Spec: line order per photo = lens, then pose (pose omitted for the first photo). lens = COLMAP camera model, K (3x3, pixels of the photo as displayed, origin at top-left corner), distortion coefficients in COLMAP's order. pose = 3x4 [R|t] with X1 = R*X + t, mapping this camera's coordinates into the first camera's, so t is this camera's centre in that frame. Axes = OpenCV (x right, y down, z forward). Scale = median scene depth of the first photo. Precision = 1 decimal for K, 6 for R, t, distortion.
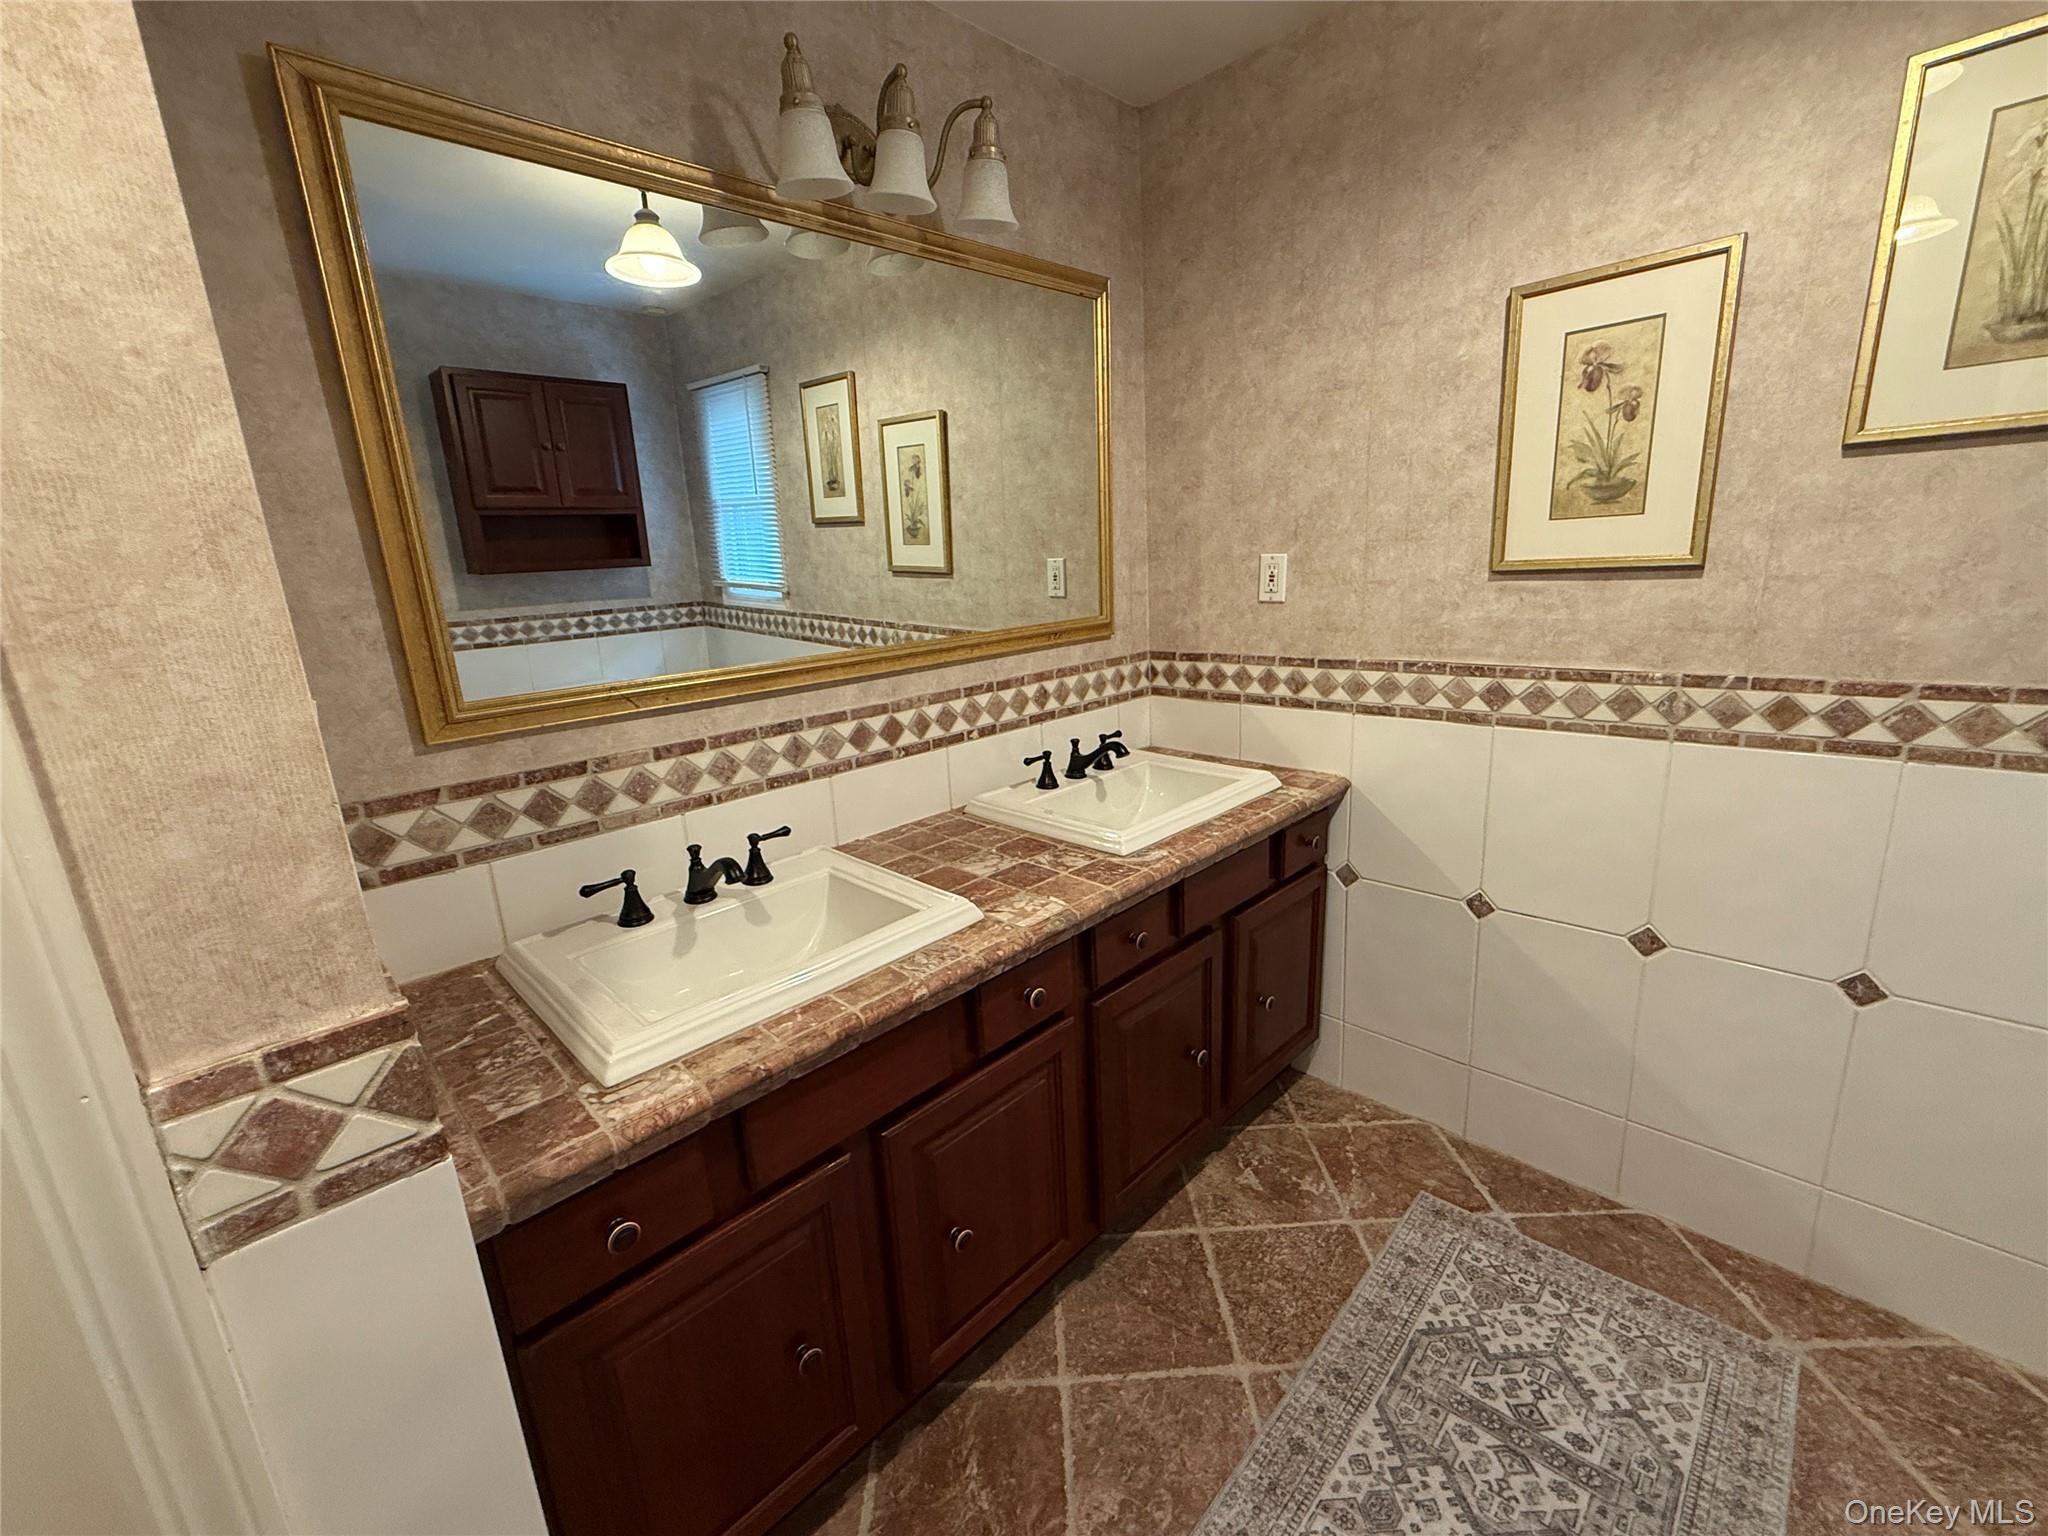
lens RADIAL K [[850.6, 0, 1022.4], [0, 850.6, 769.8], [0, 0, 1]] dist [-0.000437, -0.000289]
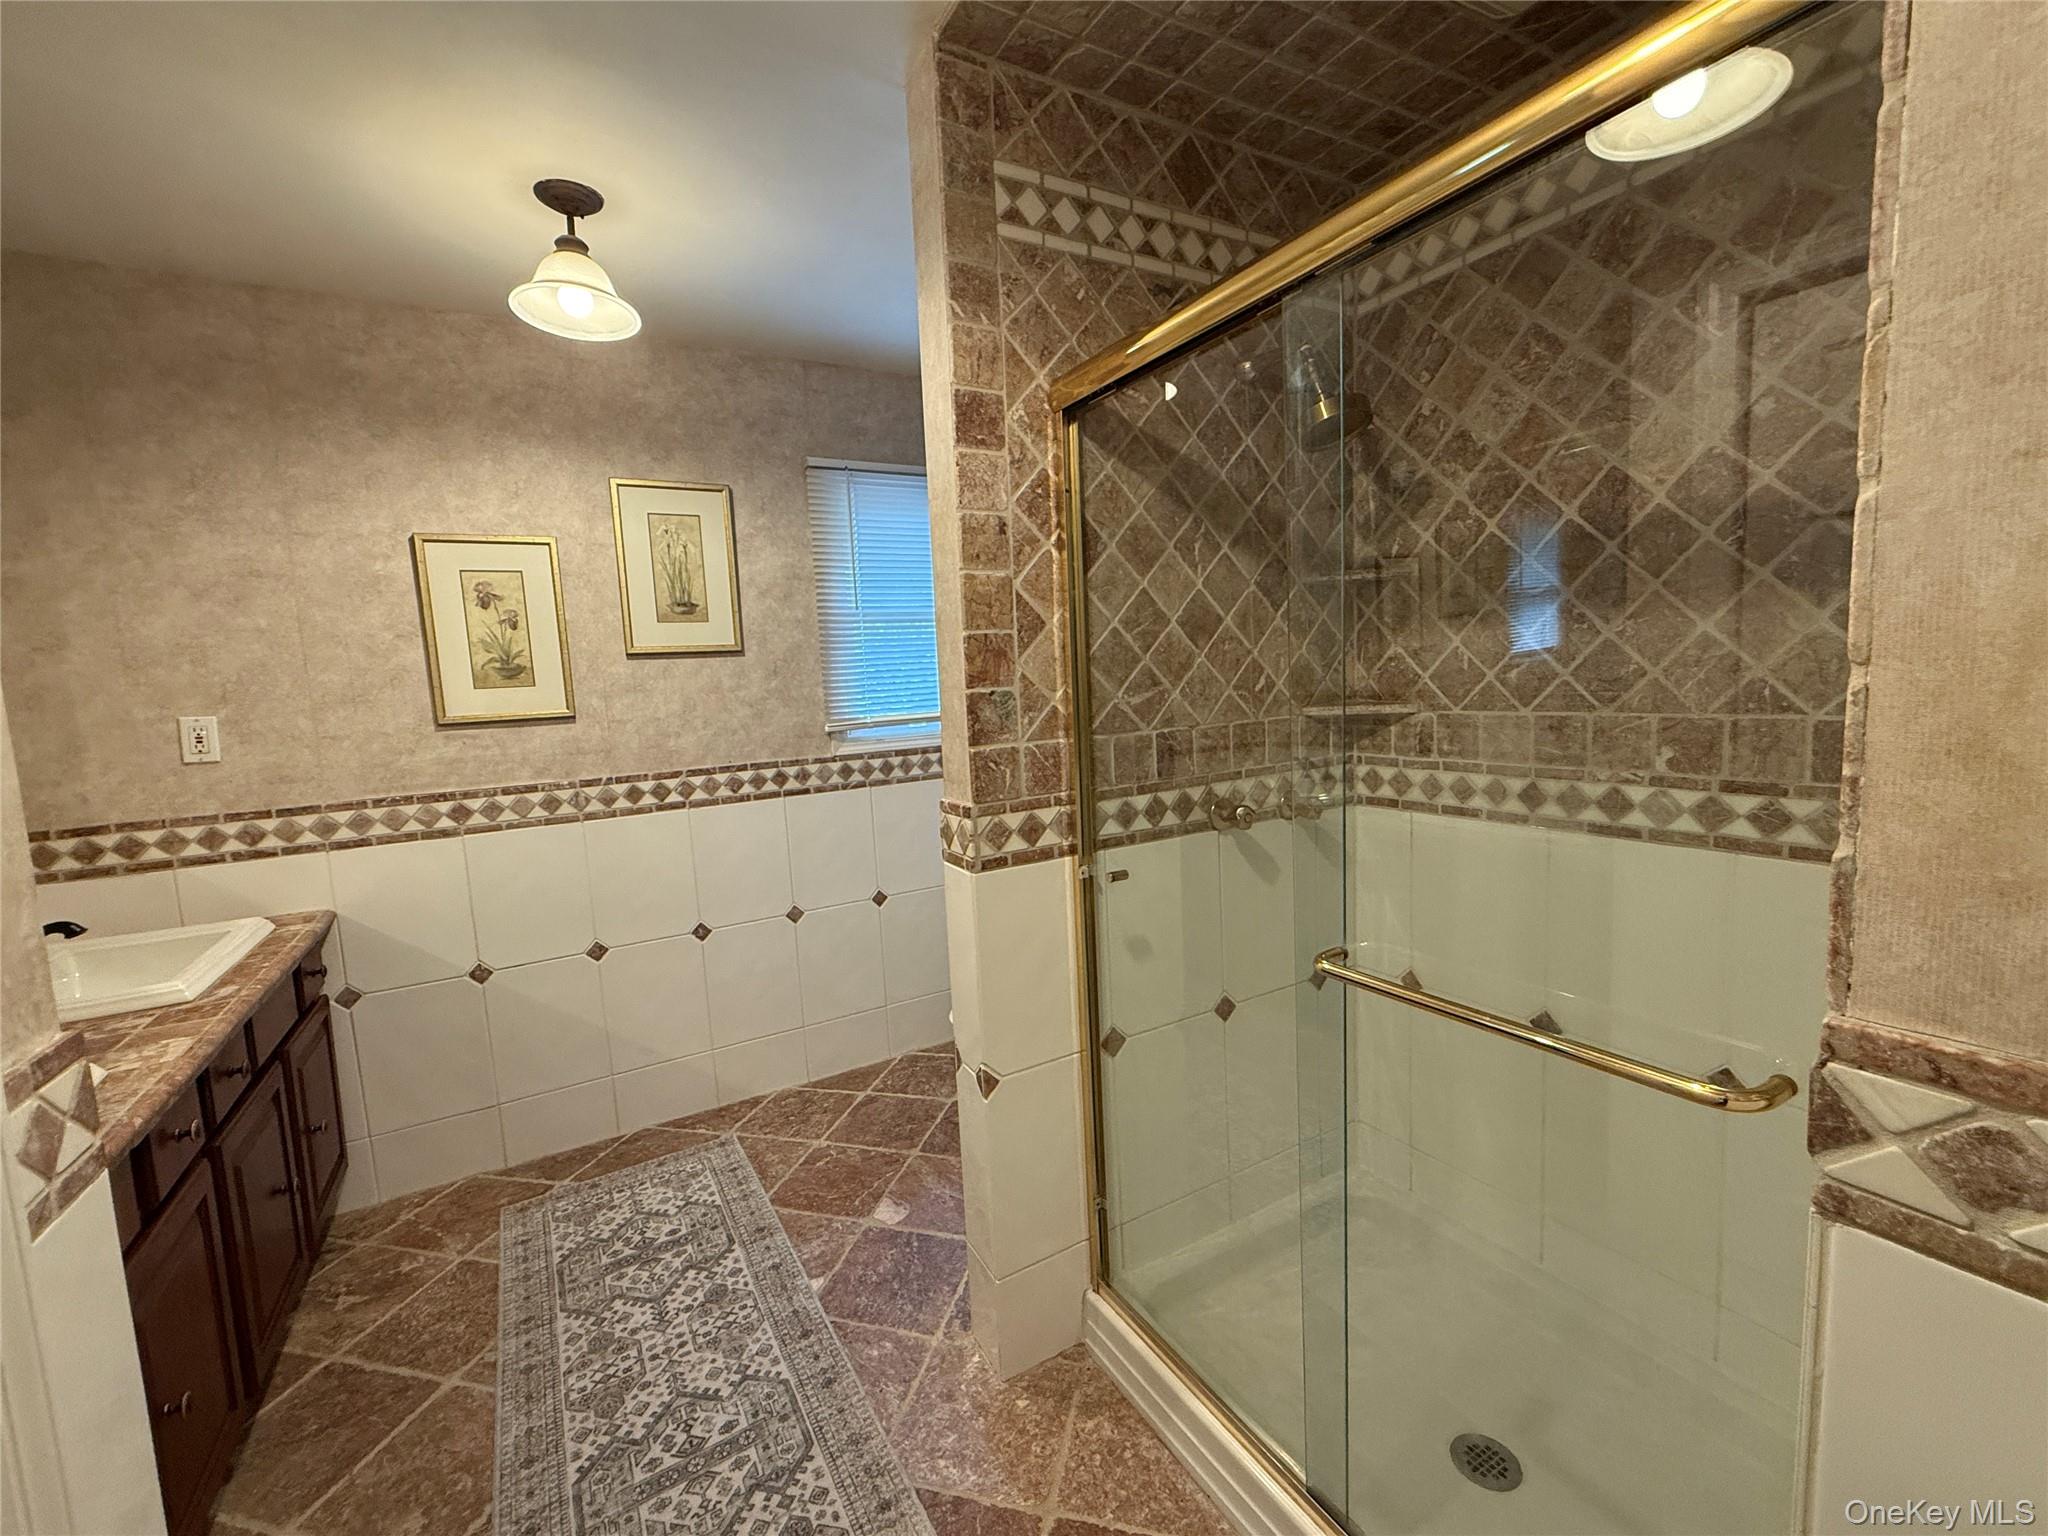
lens RADIAL K [[850.6, 0, 1022.4], [0, 850.6, 769.8], [0, 0, 1]] dist [-0.000437, -0.000289]
pose [[0.263250, -0.063270, 0.962651, -0.555888], [0.268034, 0.963358, -0.009981, 0.109356], [-0.926745, 0.260651, 0.270562, -0.237865]]
